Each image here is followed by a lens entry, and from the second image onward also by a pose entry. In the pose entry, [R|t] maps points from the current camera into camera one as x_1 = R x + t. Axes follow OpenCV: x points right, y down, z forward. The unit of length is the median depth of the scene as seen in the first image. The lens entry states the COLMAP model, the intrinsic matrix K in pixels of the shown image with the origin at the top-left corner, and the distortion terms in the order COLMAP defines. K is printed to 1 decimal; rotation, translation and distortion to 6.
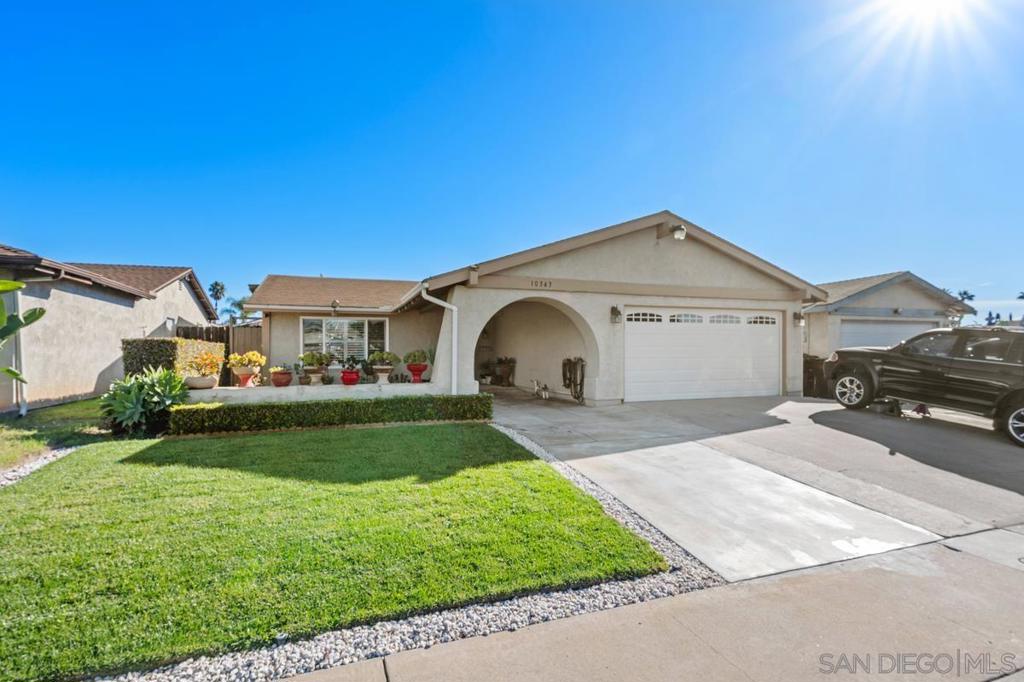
lens RADIAL K [[462.3, 0, 512.0], [0, 462.3, 341.0], [0, 0, 1]] dist [0.000352, -0.000025]
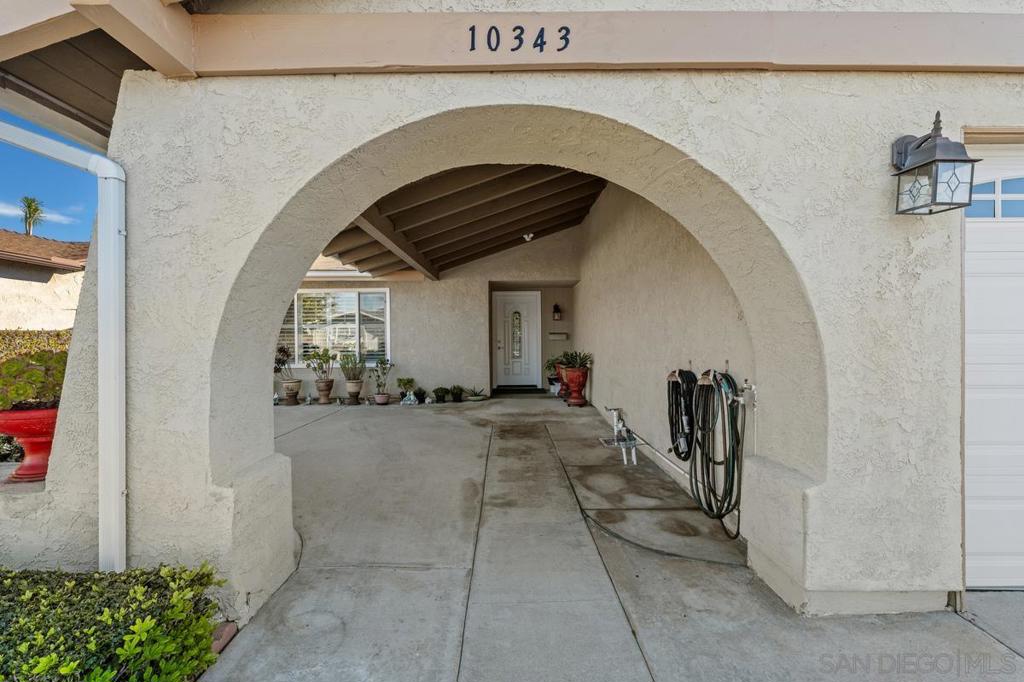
lens RADIAL K [[405.0, 0, 512.0], [0, 405.0, 341.0], [0, 0, 1]] dist [0.000375, 0.000047]
pose [[0.938863, 0.000511, -0.344290, 0.106847], [0.011157, 0.999429, 0.031908, 0.007237], [0.344110, -0.033799, 0.938321, 0.704930]]
